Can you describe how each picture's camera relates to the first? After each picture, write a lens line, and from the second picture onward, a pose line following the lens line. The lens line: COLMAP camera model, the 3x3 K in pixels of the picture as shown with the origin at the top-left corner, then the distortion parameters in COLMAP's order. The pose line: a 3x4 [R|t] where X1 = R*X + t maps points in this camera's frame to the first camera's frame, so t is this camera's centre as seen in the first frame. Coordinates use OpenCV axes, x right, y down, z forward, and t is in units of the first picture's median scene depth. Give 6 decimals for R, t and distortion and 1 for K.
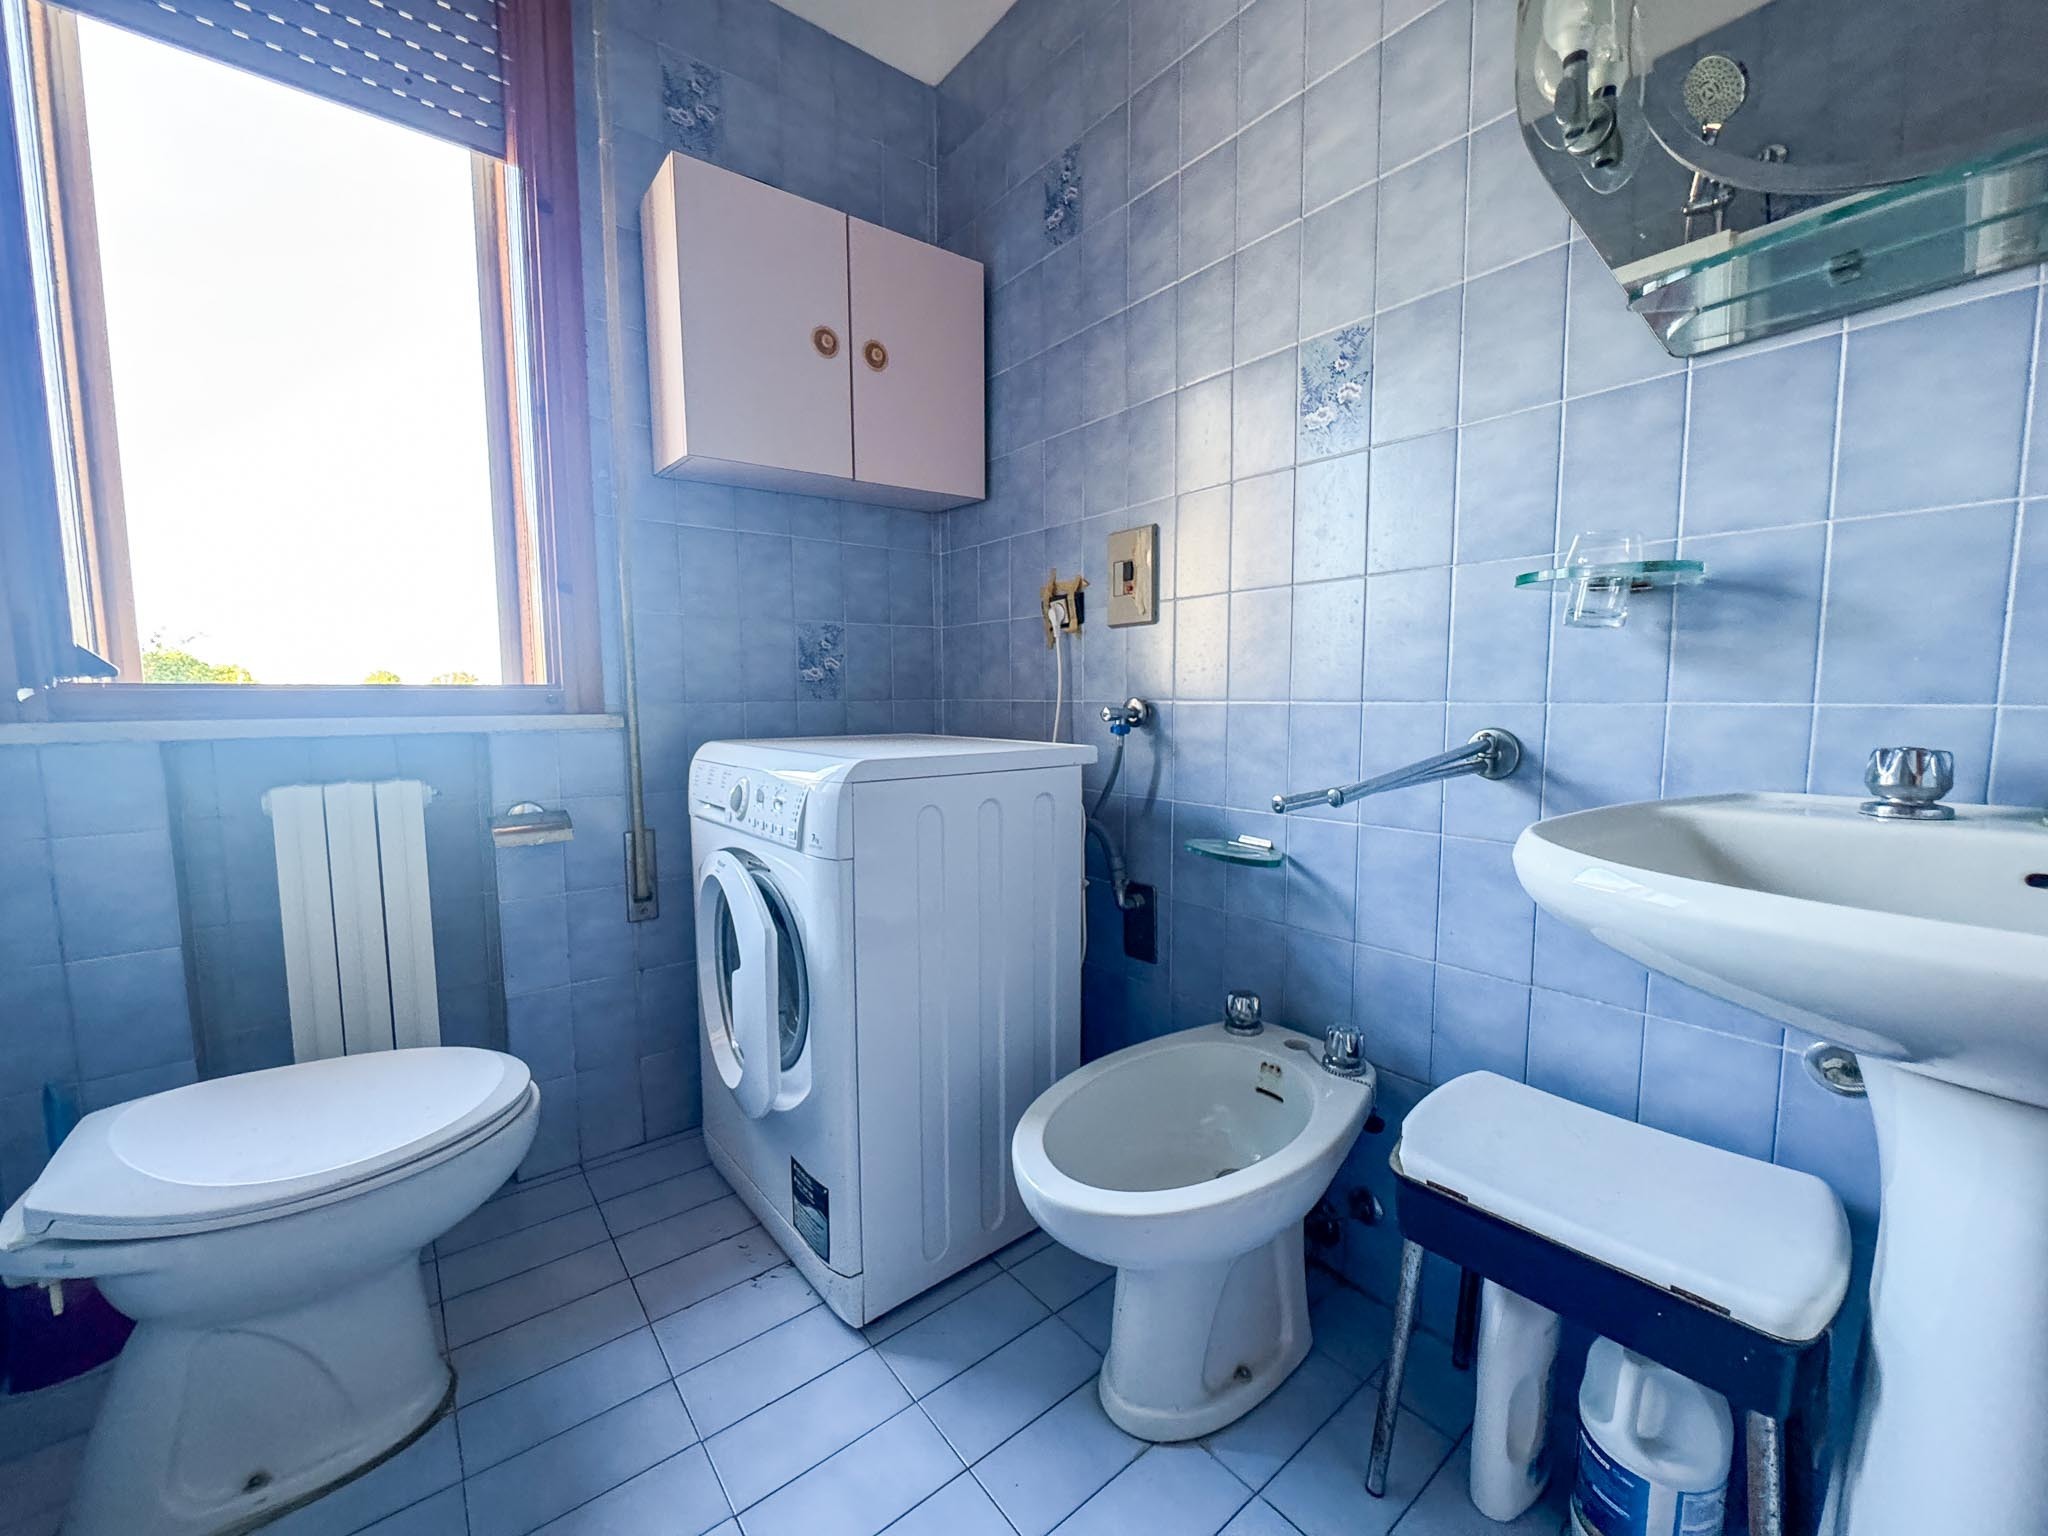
lens RADIAL K [[821.6, 0, 1025.0], [0, 821.6, 770.0], [0, 0, 1]] dist [-0.005093, 0.000757]
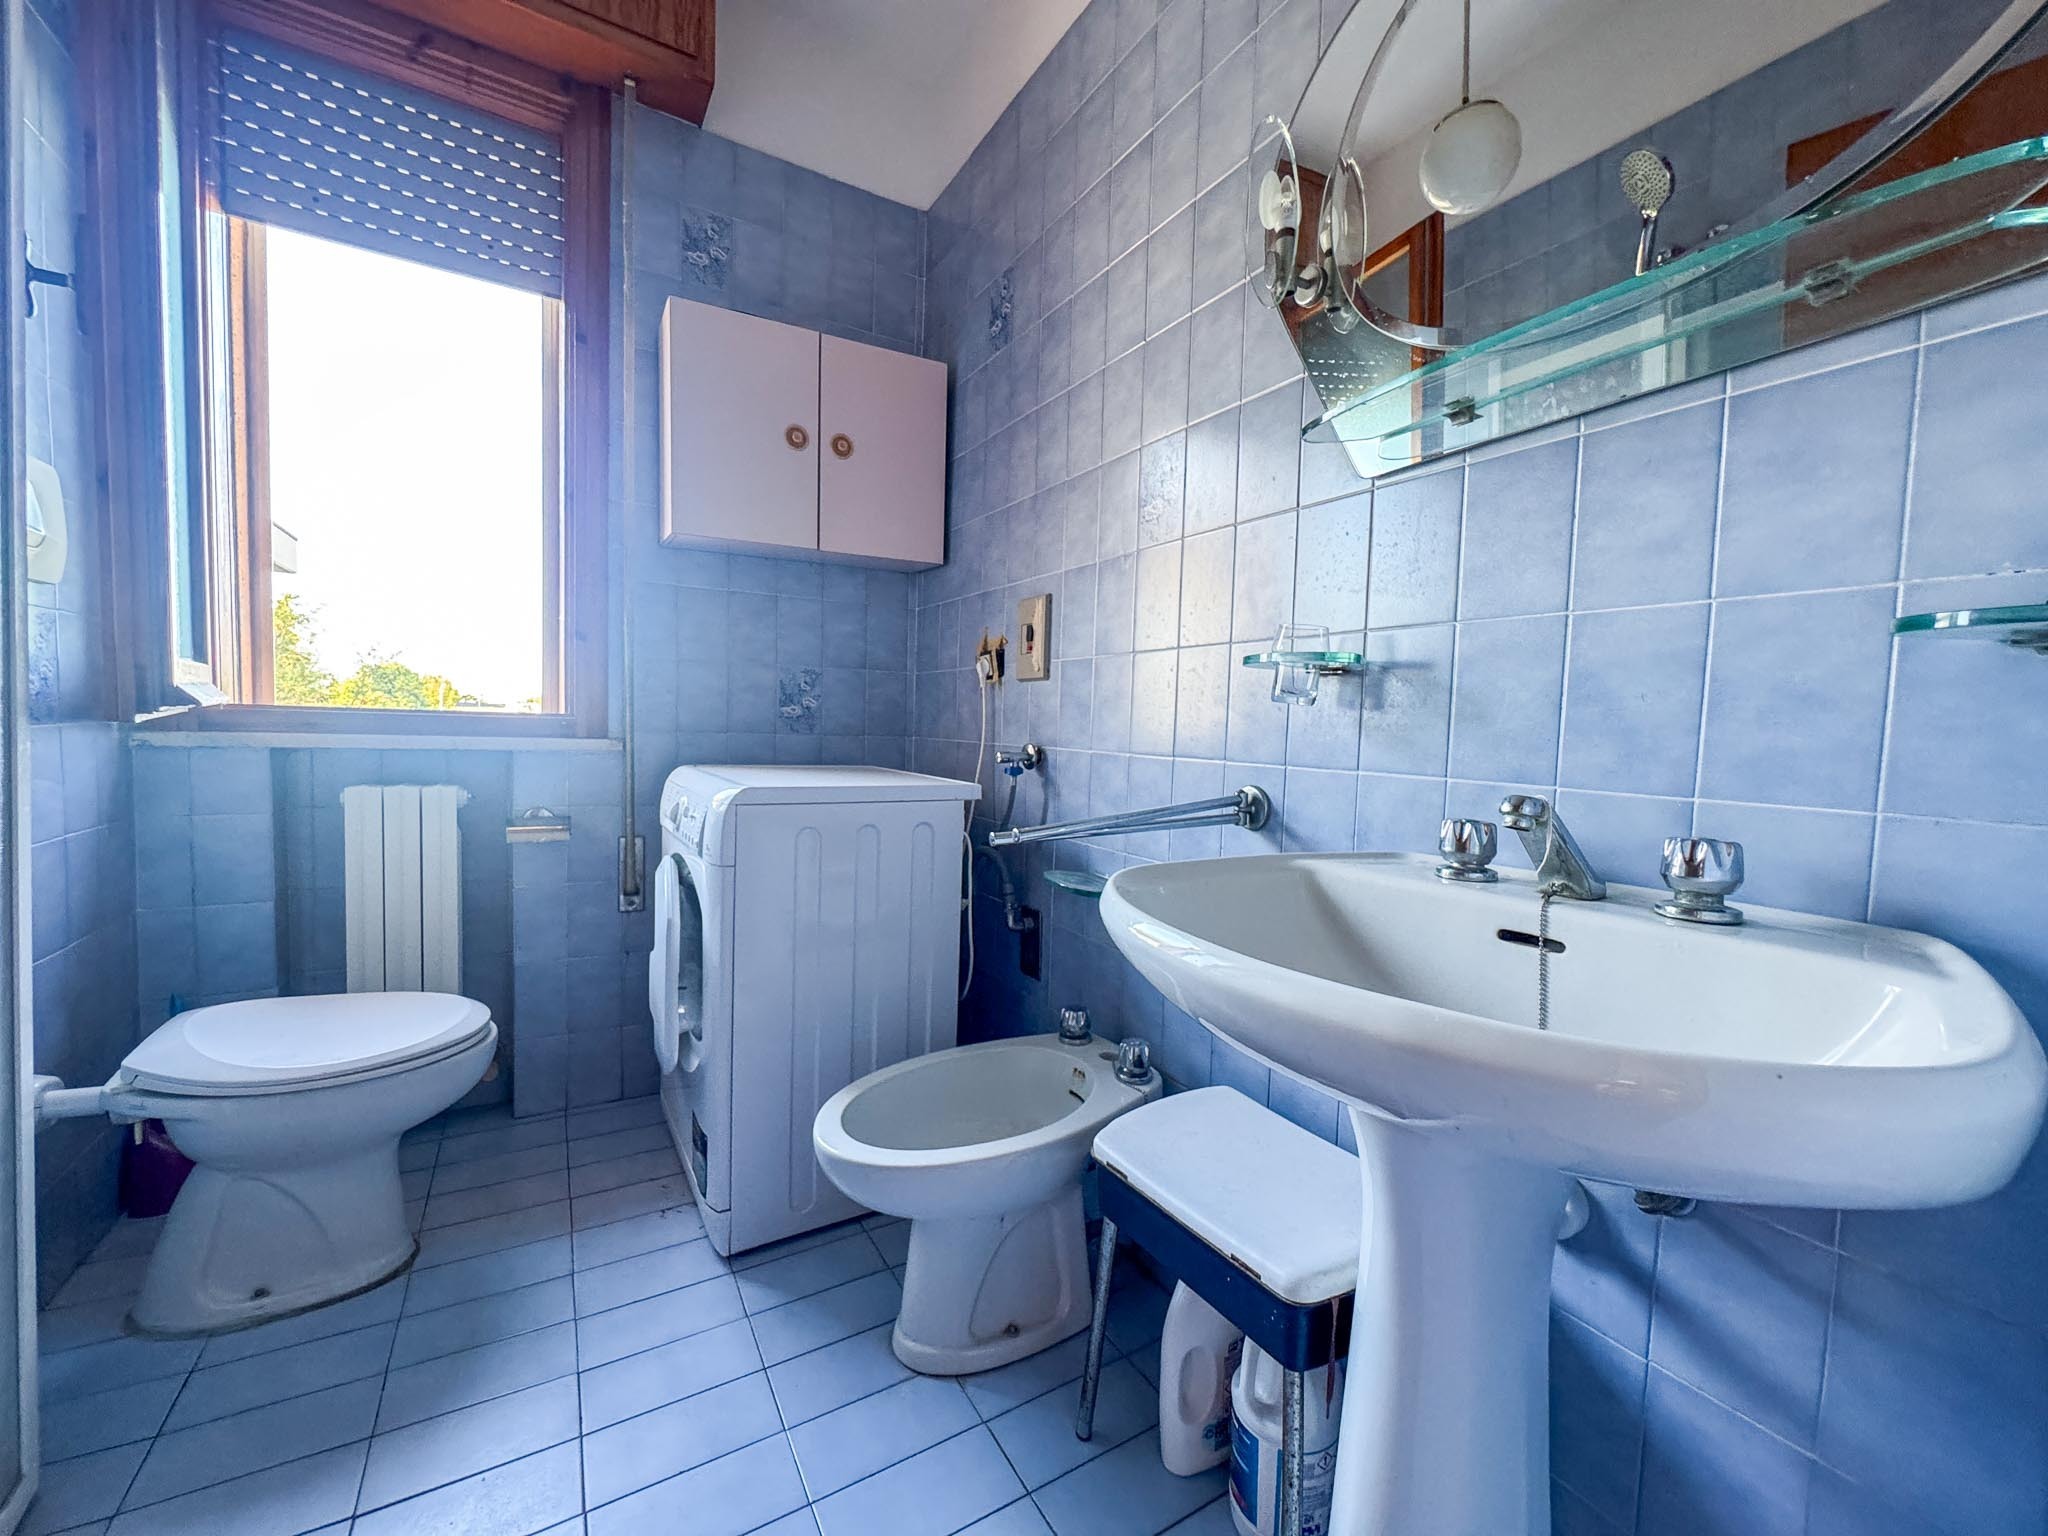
lens RADIAL K [[821.6, 0, 1025.3], [0, 821.6, 771.5], [0, 0, 1]] dist [-0.005093, 0.000757]
pose [[0.988599, 0.045956, -0.143385, 0.345566], [-0.051172, 0.998148, -0.032898, -0.014231], [0.141608, 0.039860, 0.989120, -0.148131]]
